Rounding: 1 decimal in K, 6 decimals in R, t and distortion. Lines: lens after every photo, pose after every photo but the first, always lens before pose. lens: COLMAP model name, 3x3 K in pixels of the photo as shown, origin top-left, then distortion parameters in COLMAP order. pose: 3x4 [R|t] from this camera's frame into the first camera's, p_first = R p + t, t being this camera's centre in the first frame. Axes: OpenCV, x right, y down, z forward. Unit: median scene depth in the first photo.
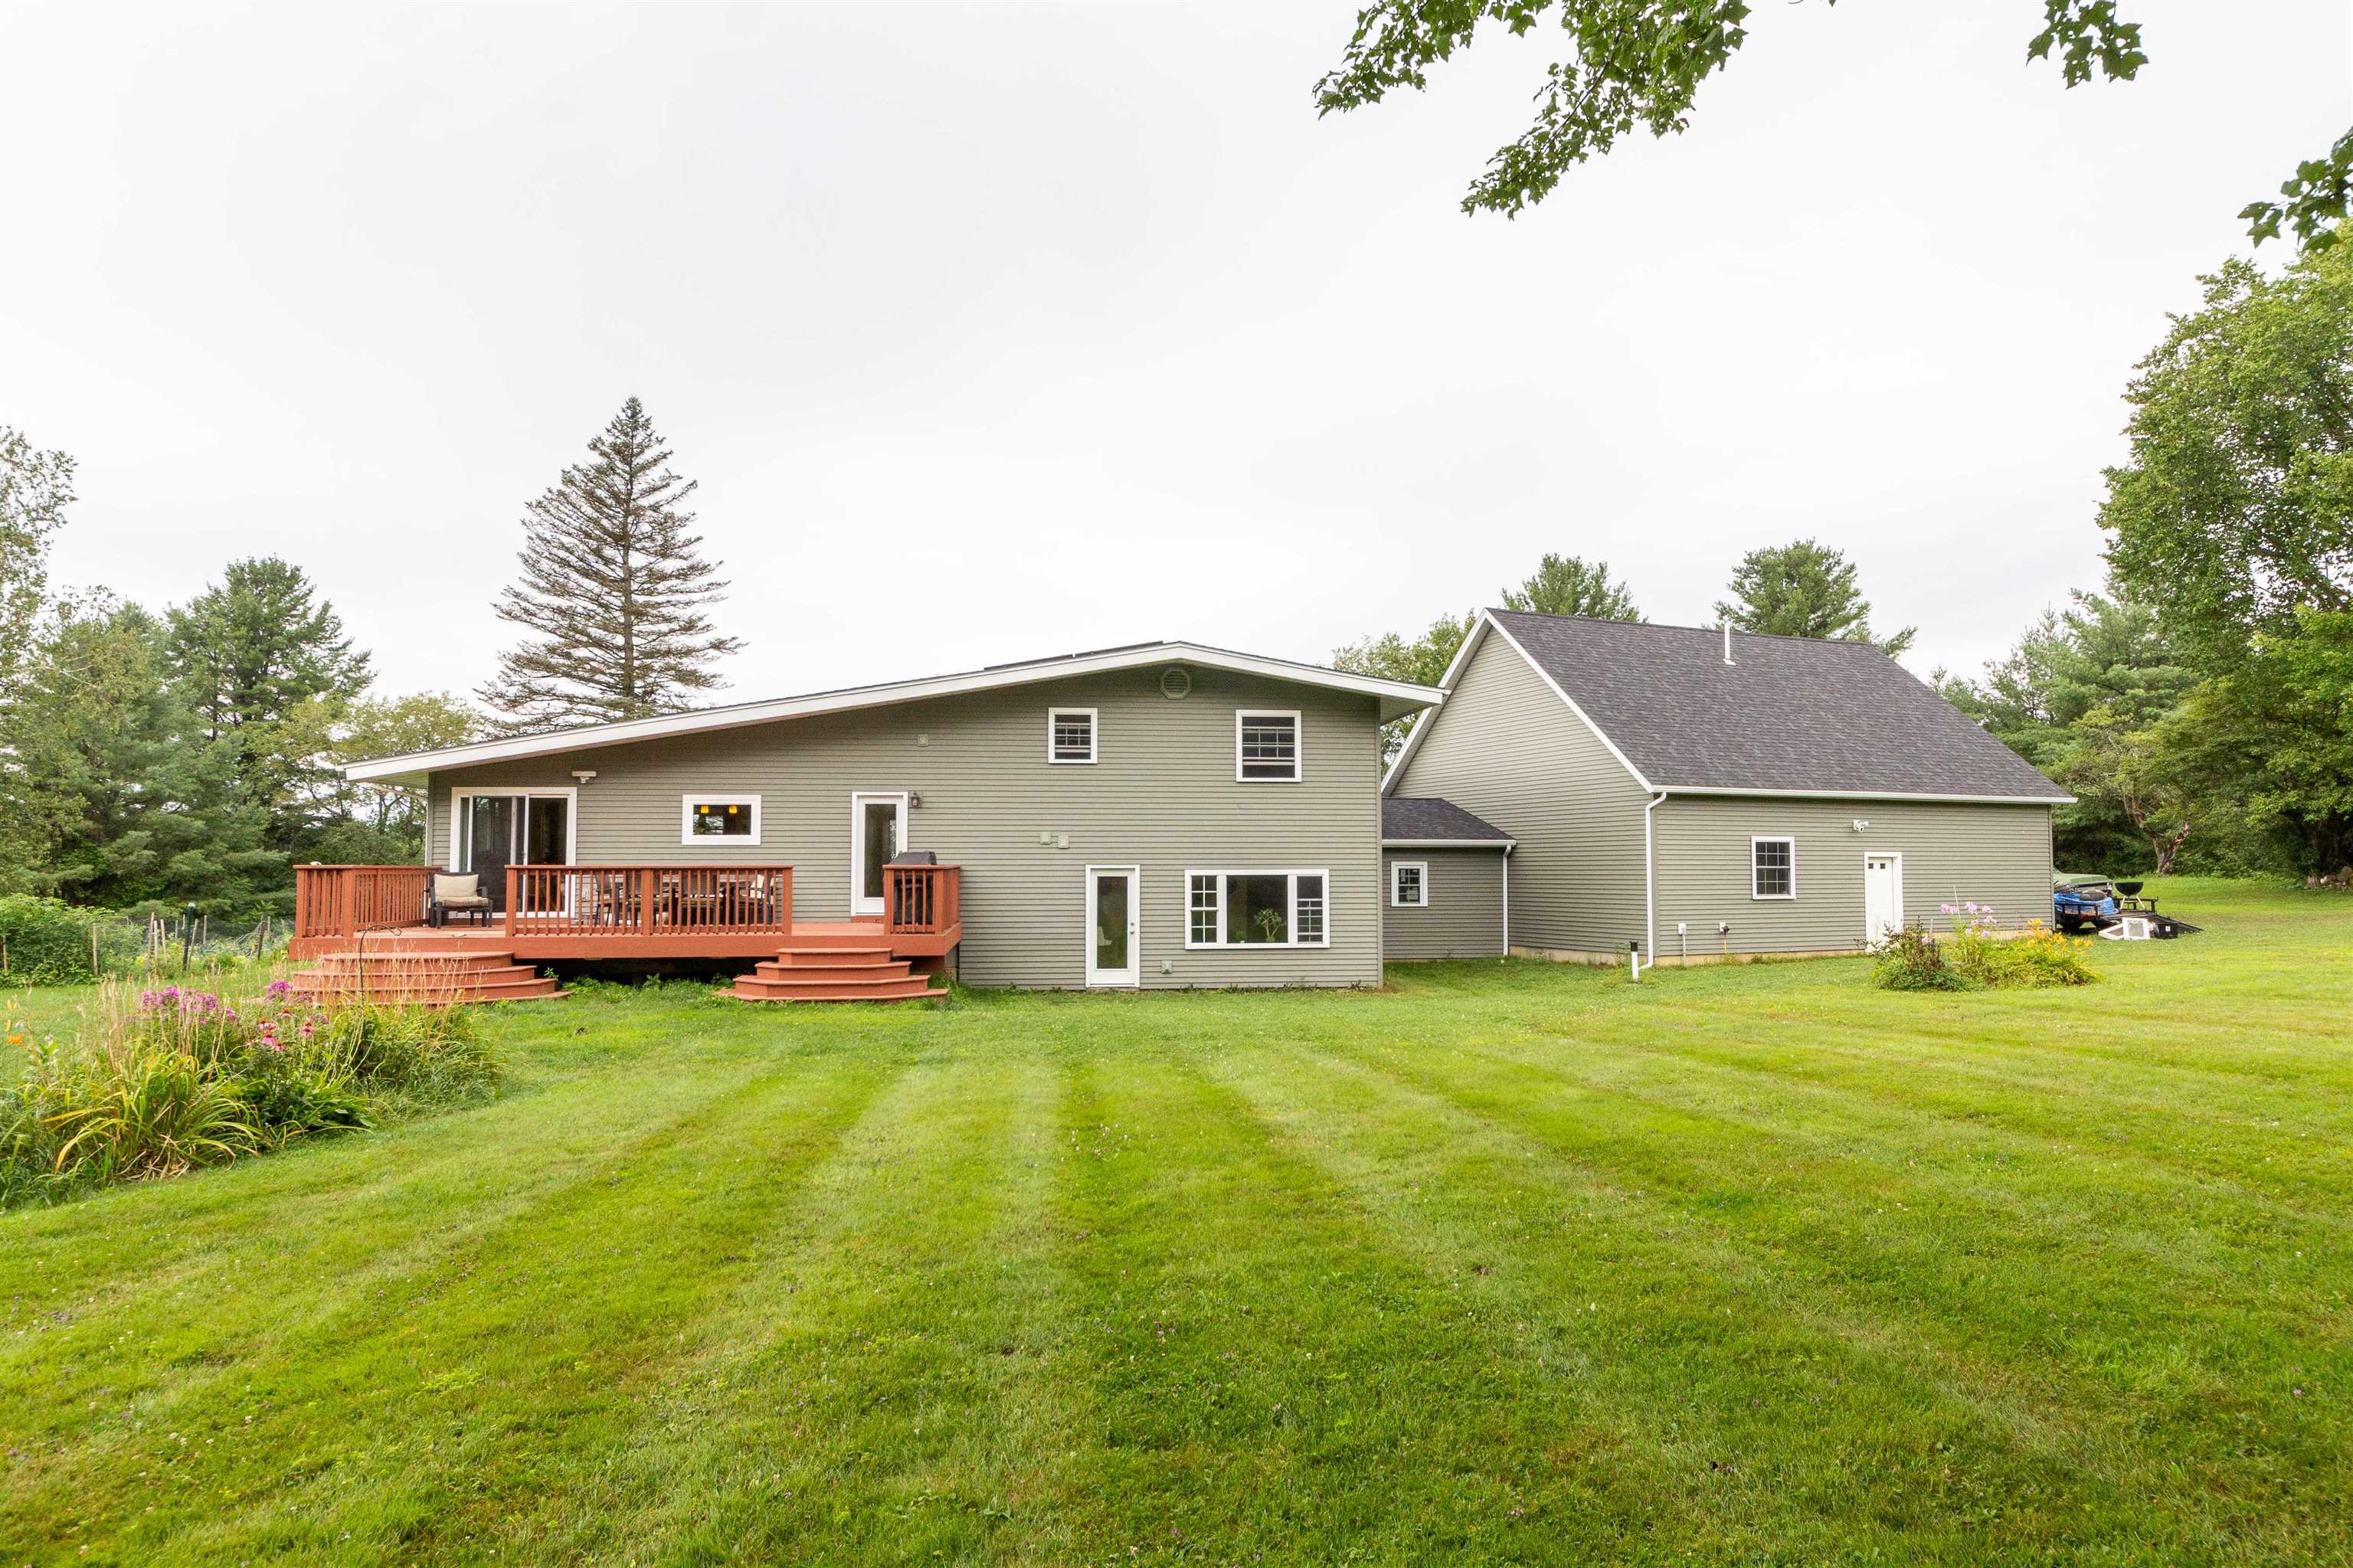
lens RADIAL K [[1417.5, 0, 1176.8], [0, 1417.5, 779.9], [0, 0, 1]] dist [-0.003322, 0.001564]
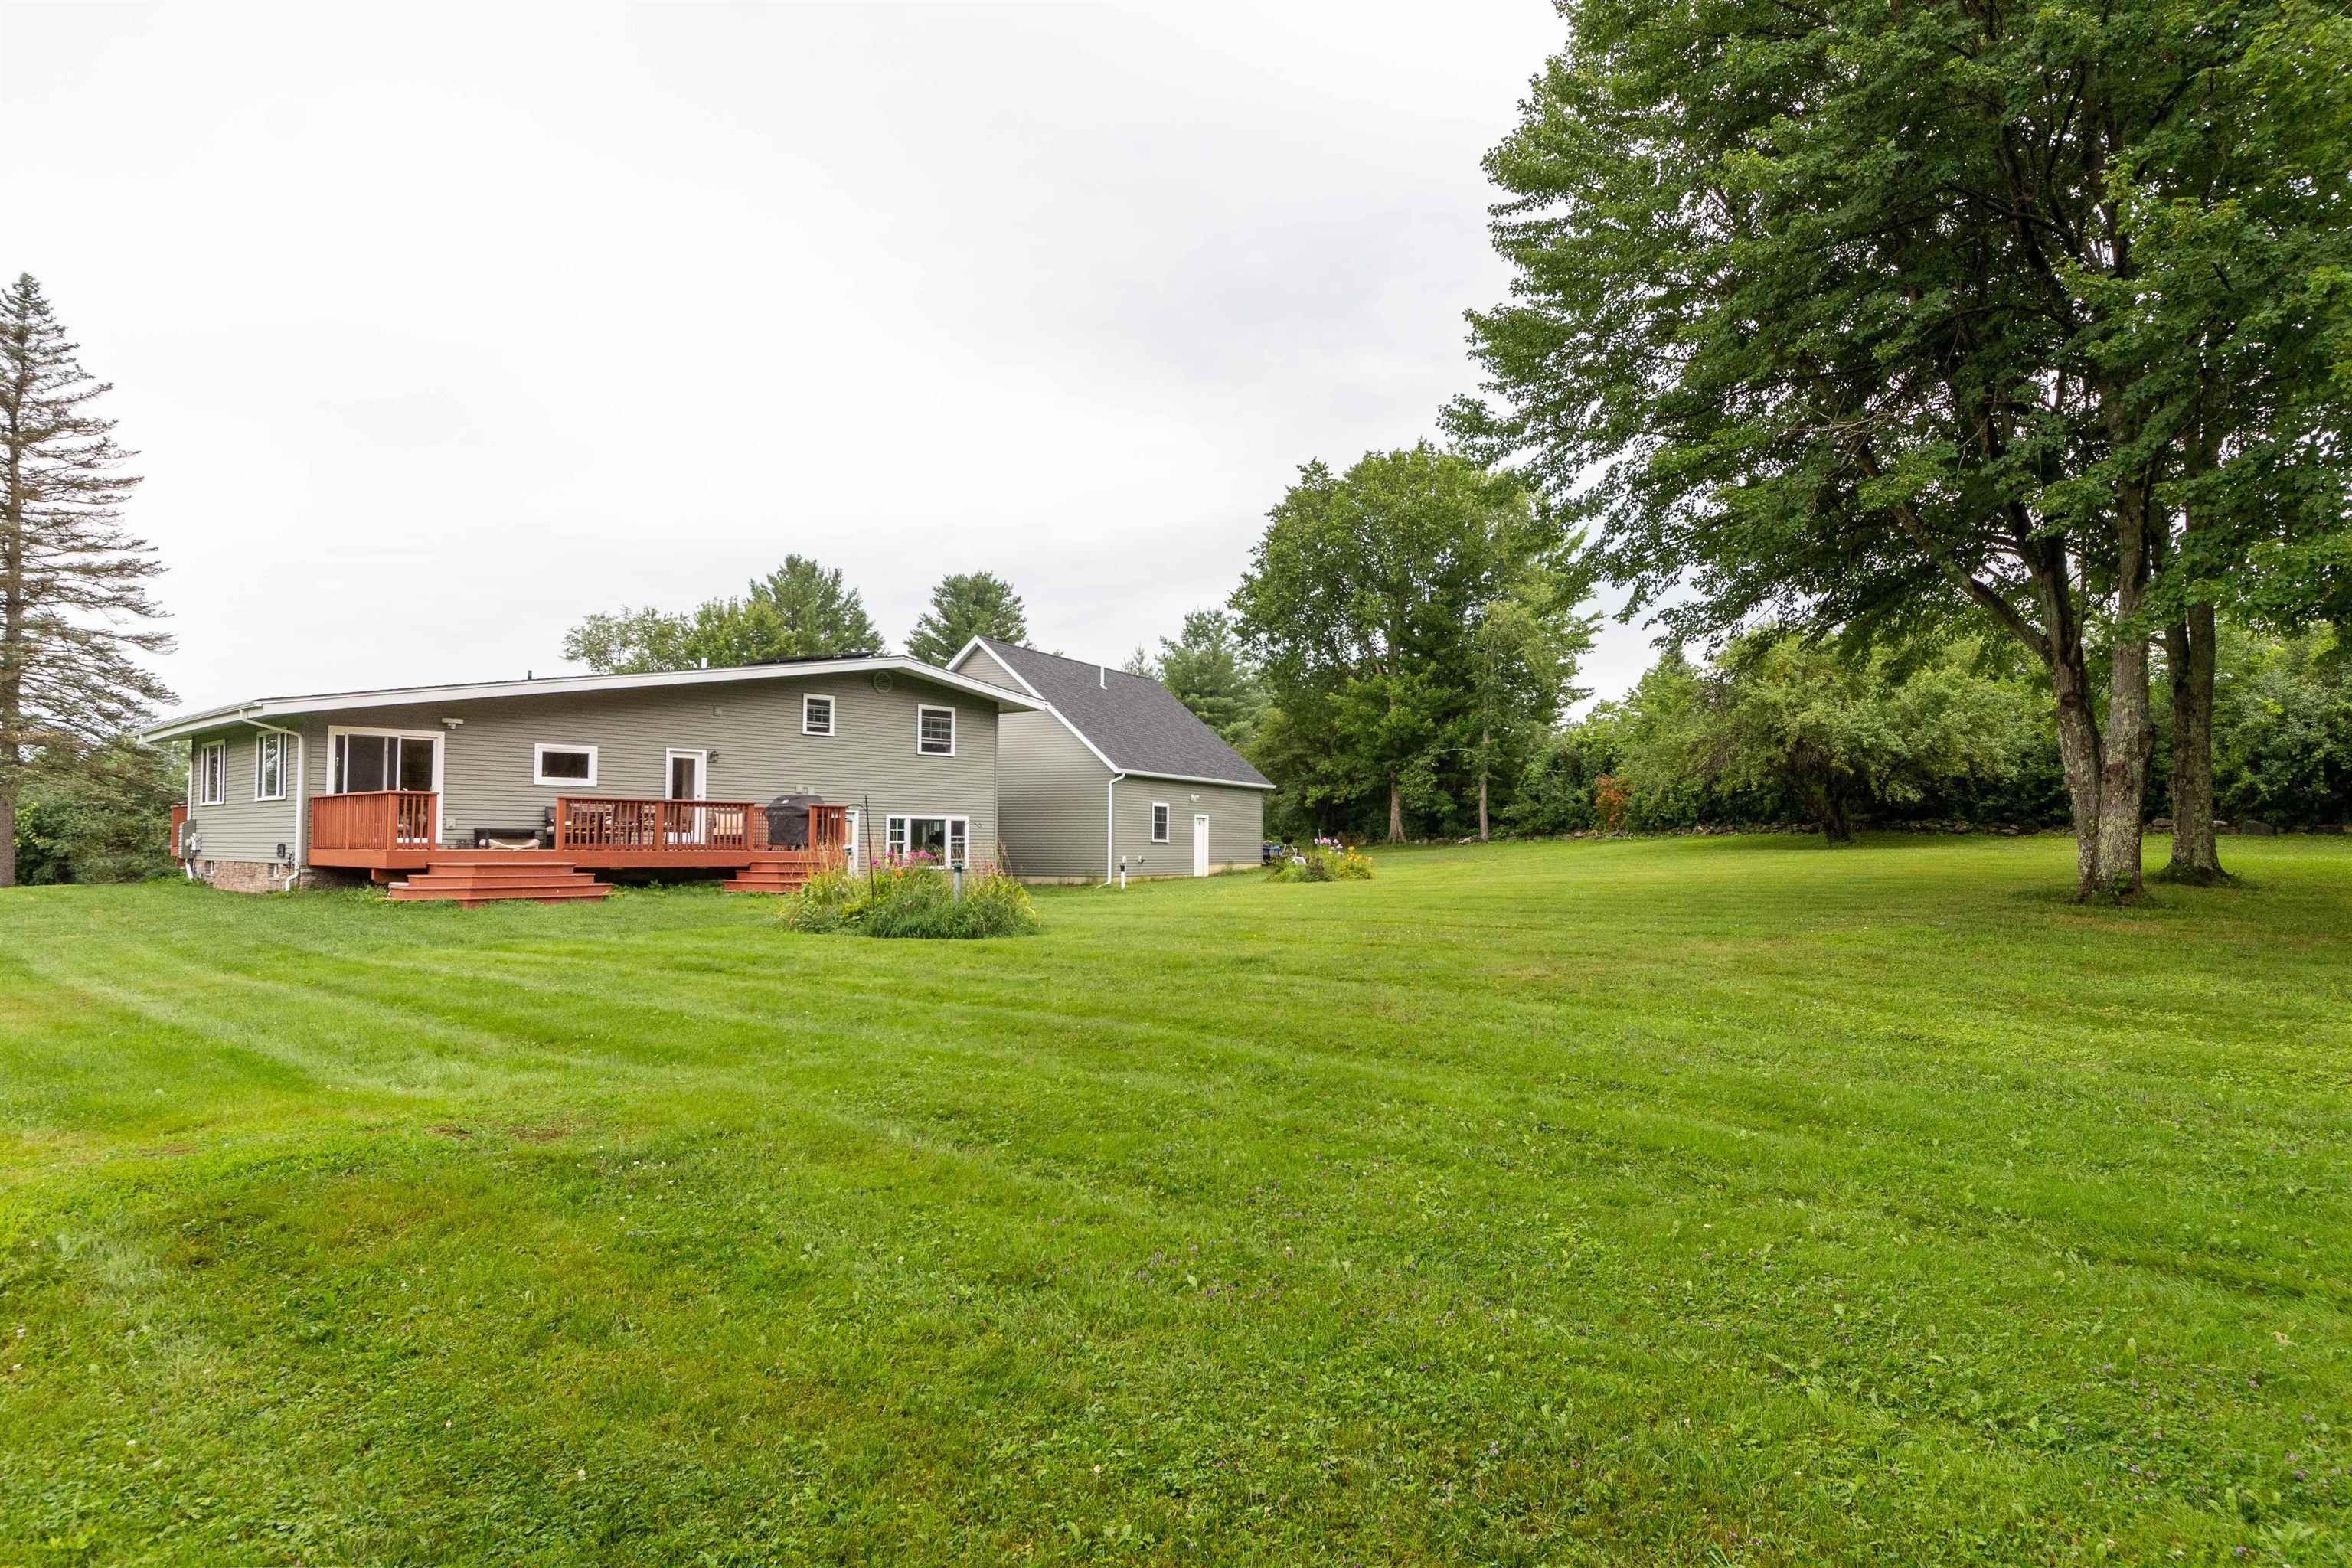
lens RADIAL K [[1416.8, 0, 1175.7], [0, 1416.8, 790.3], [0, 0, 1]] dist [-0.003322, 0.001564]
pose [[0.765349, 0.033741, 0.642731, -0.676303], [-0.053671, 0.998493, 0.011493, 0.007138], [-0.641374, -0.043292, 0.766006, -0.268650]]
